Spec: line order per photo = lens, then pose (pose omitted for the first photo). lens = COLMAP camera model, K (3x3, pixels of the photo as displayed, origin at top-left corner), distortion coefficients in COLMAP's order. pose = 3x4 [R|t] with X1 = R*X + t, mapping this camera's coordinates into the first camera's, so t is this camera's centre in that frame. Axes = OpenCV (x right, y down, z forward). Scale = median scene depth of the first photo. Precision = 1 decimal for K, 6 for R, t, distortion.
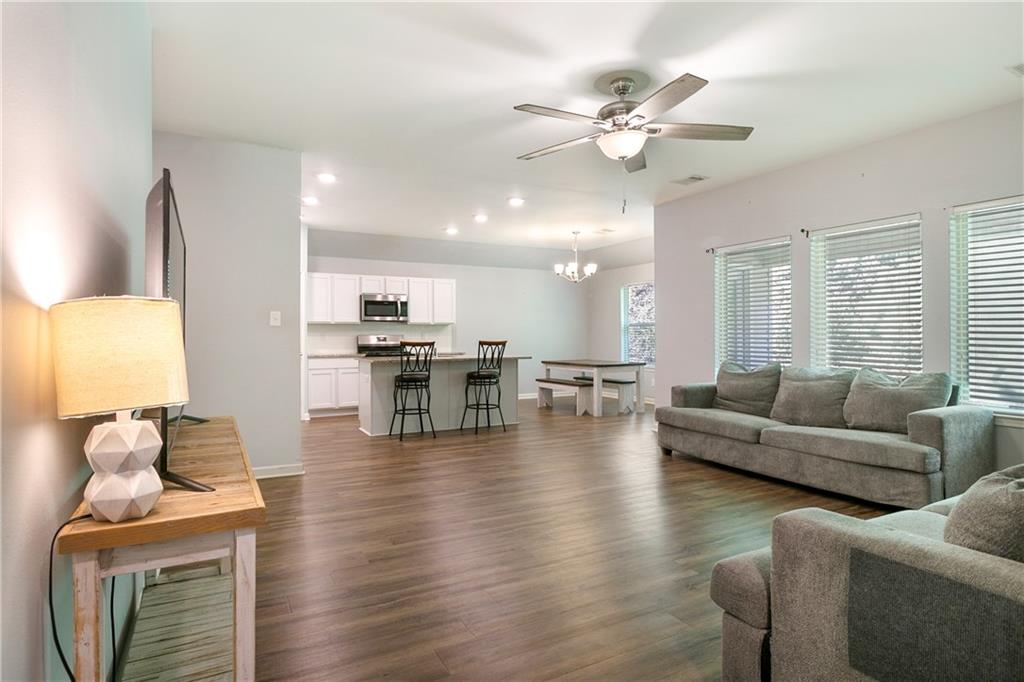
lens RADIAL K [[568.1, 0, 512.0], [0, 568.1, 341.0], [0, 0, 1]] dist [-0.000972, -0.000081]
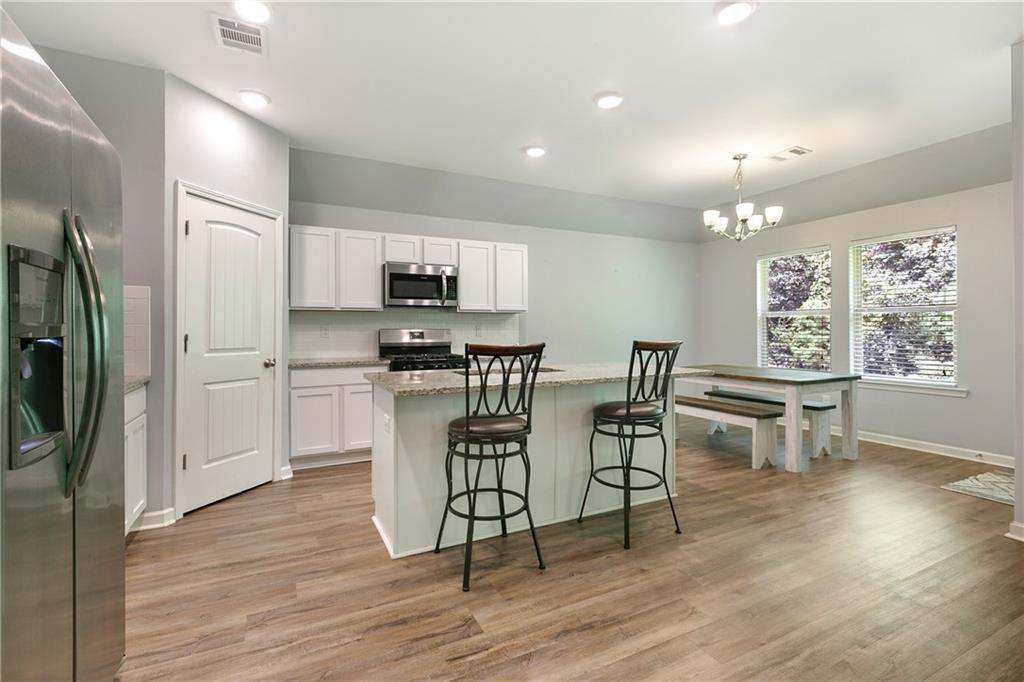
lens RADIAL K [[472.6, 0, 511.6], [0, 472.6, 335.2], [0, 0, 1]] dist [0.002514, 0.000230]
pose [[0.999689, -0.000654, -0.024919, -0.113226], [0.000732, 0.999995, 0.003116, -0.004862], [0.024917, -0.003133, 0.999685, 0.485939]]
